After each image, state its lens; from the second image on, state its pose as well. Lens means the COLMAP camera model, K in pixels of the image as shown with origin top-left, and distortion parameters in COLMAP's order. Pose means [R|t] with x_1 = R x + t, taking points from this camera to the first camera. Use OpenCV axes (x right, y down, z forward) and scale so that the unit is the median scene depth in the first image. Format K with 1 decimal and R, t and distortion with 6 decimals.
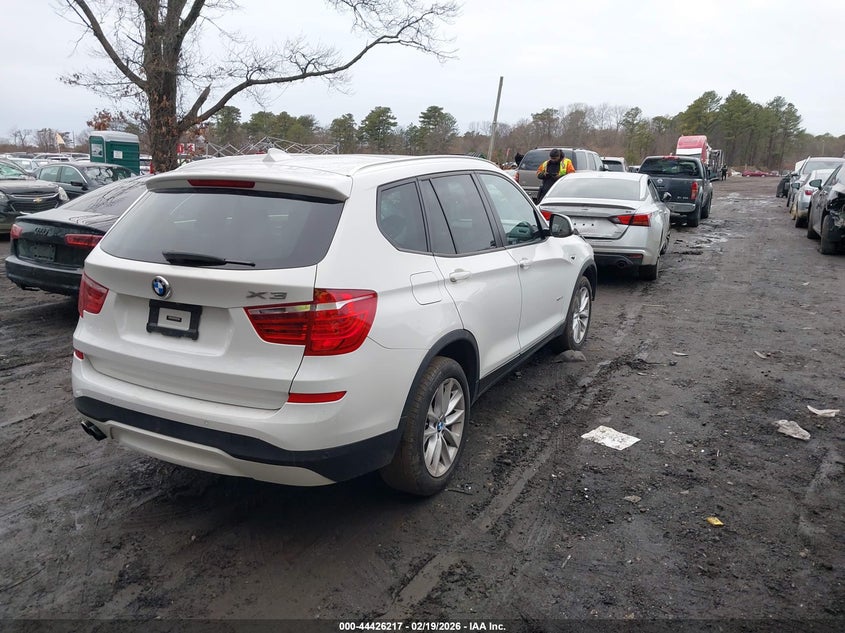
lens RADIAL K [[599.7, 0, 427.2], [0, 599.7, 322.8], [0, 0, 1]] dist [0.008729, 0.002086]
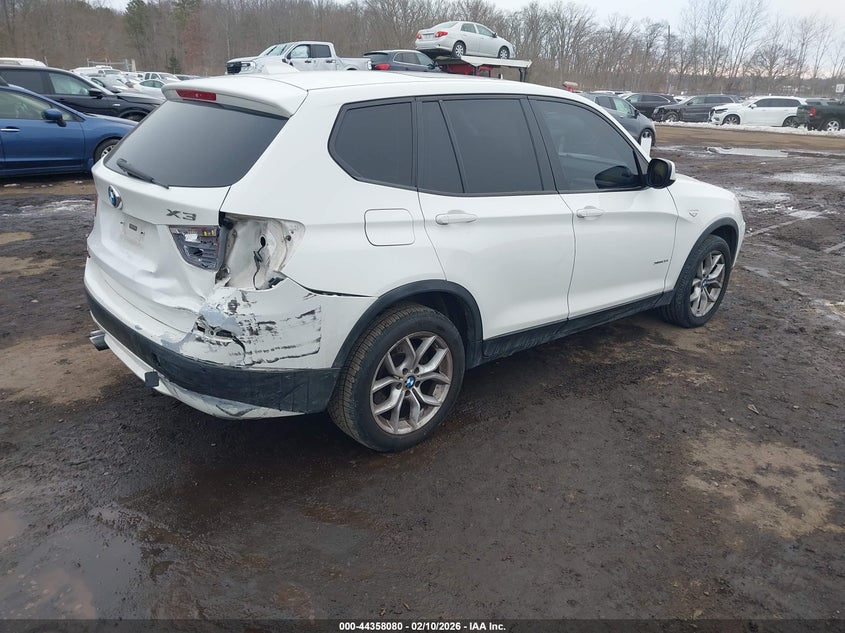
lens RADIAL K [[599.7, 0, 427.2], [0, 599.7, 322.8], [0, 0, 1]] dist [0.008729, 0.002086]
pose [[0.936117, 0.154309, -0.316029, 0.333061], [-0.121565, 0.985187, 0.120952, -0.031611], [0.330011, -0.074807, 0.941008, 0.176742]]
